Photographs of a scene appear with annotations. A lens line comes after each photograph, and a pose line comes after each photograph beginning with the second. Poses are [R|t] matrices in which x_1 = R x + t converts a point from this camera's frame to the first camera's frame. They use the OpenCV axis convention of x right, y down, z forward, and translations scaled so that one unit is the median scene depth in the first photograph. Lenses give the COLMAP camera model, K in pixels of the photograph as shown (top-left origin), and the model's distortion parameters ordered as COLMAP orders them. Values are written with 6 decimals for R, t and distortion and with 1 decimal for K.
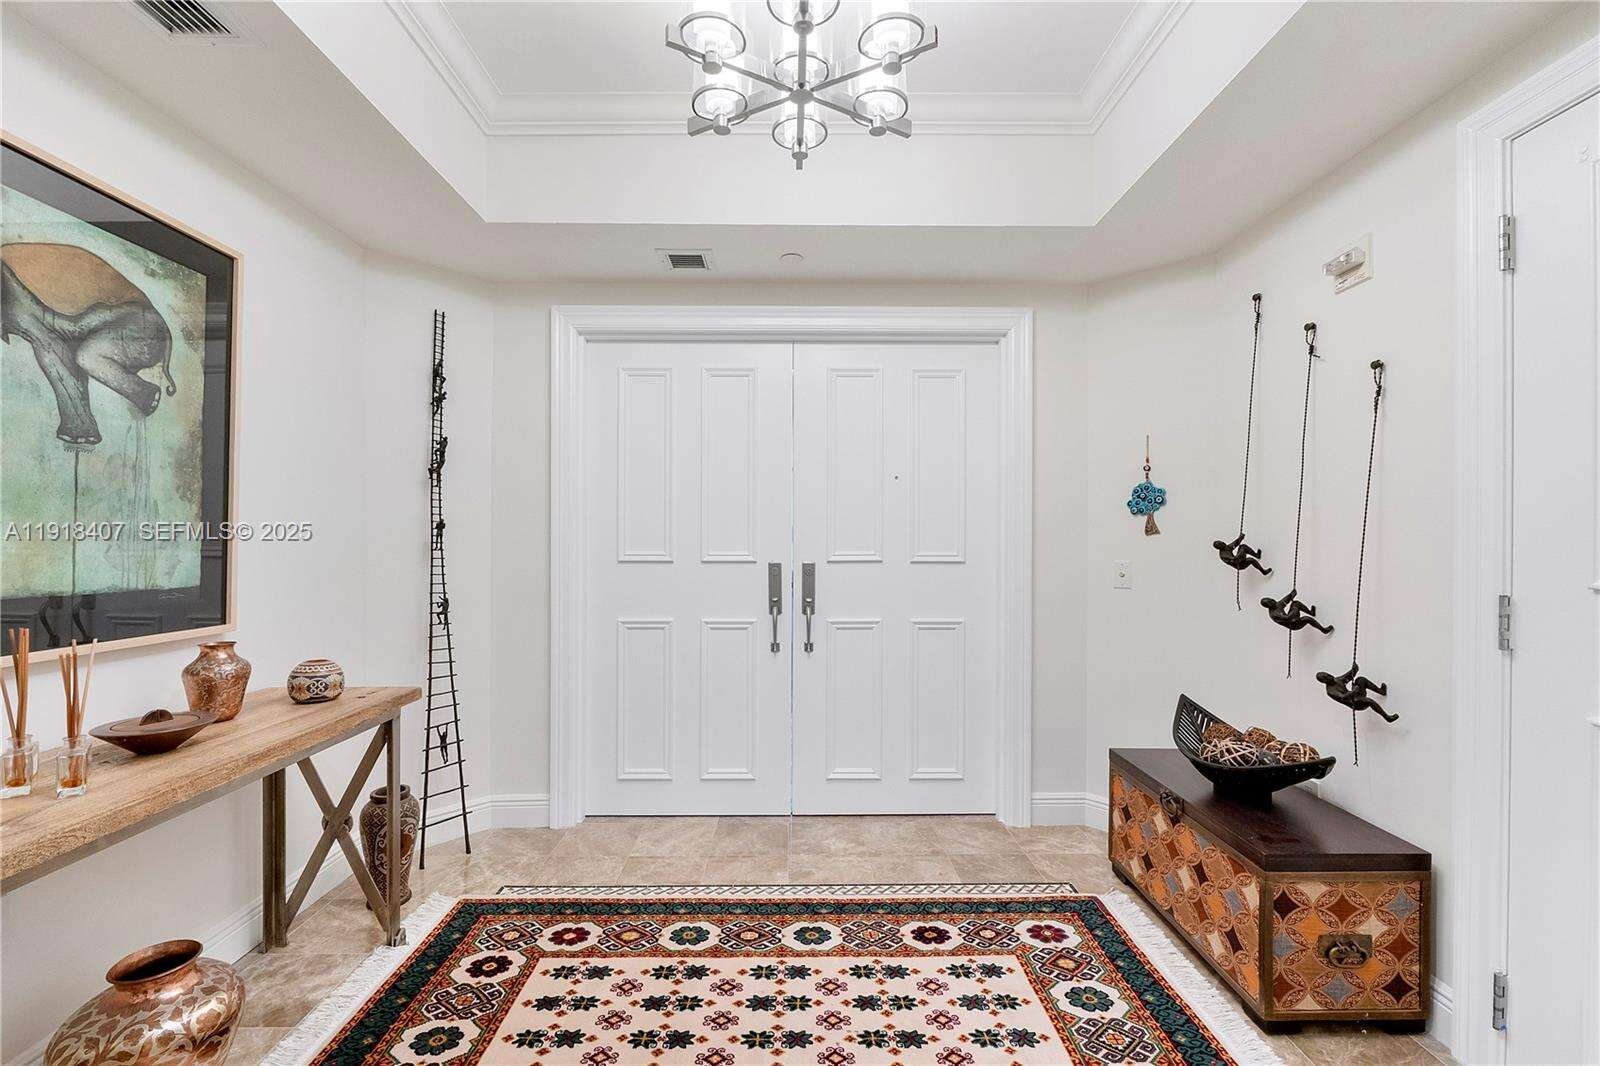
lens RADIAL K [[680.4, 0, 802.1], [0, 680.4, 531.9], [0, 0, 1]] dist [-0.009324, 0.000372]
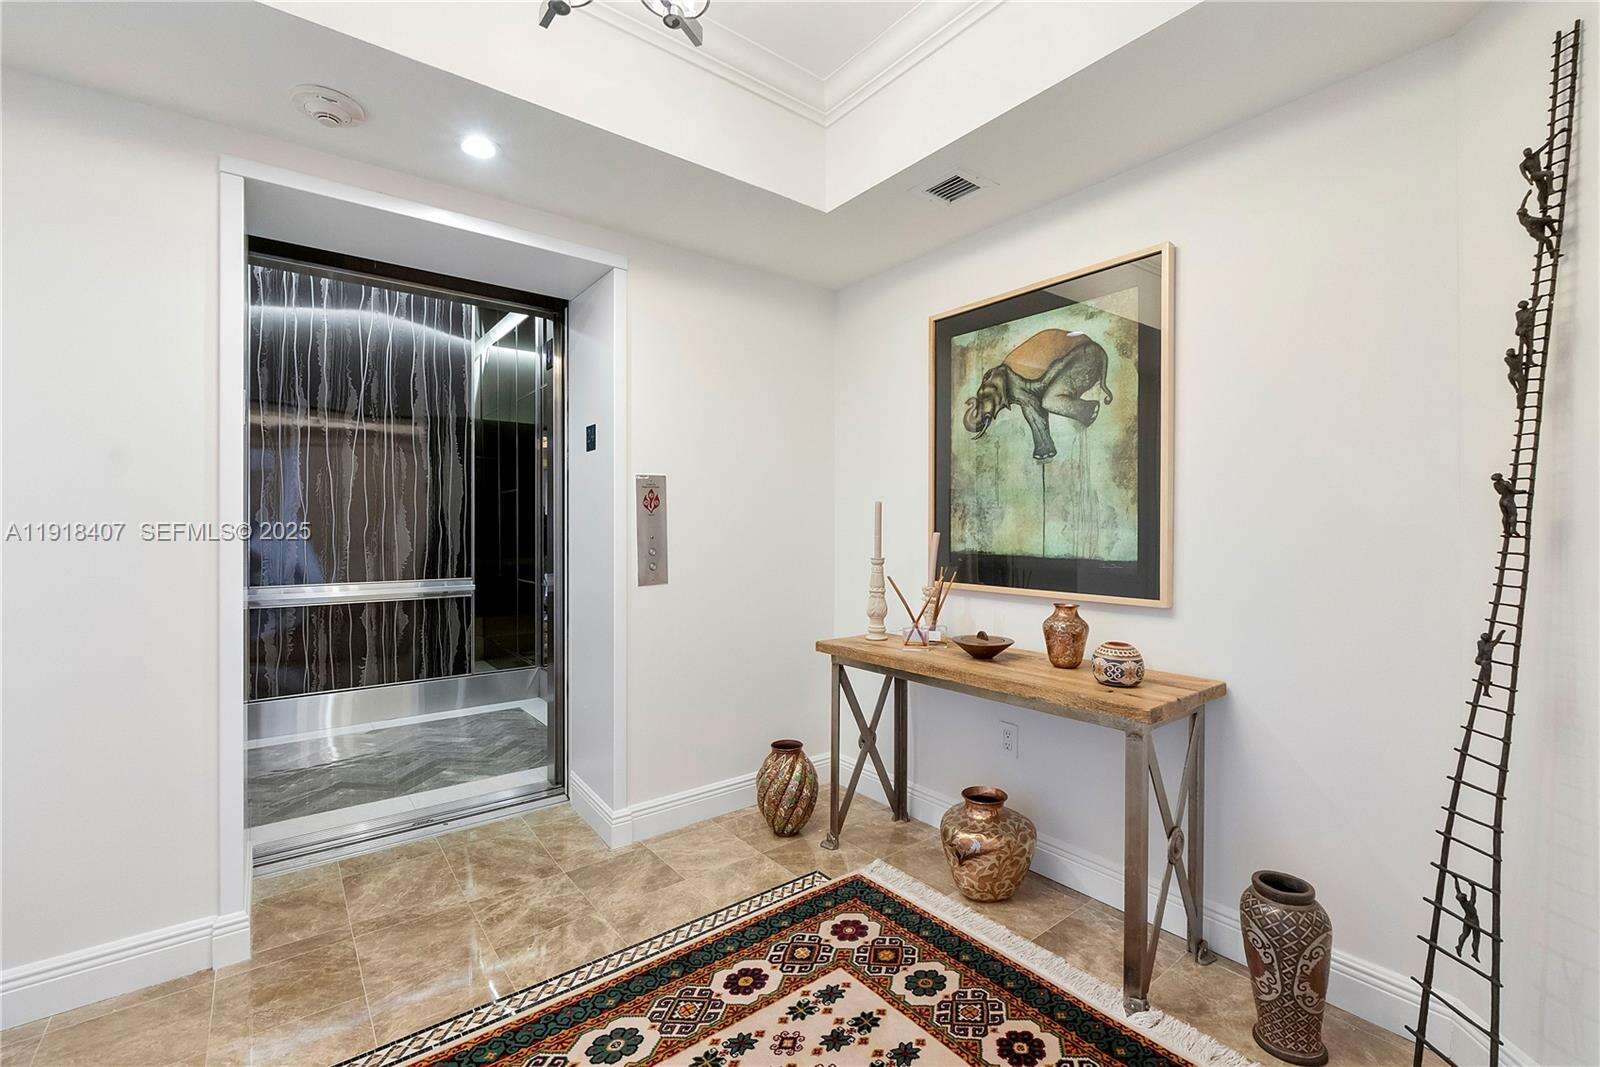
lens RADIAL K [[680.4, 0, 802.1], [0, 680.4, 532.4], [0, 0, 1]] dist [-0.009324, 0.000372]
pose [[-0.798708, -0.006107, -0.601688, 0.266967], [-0.001035, 0.999961, -0.008776, 0.046065], [0.601718, -0.006387, -0.798683, 1.727497]]
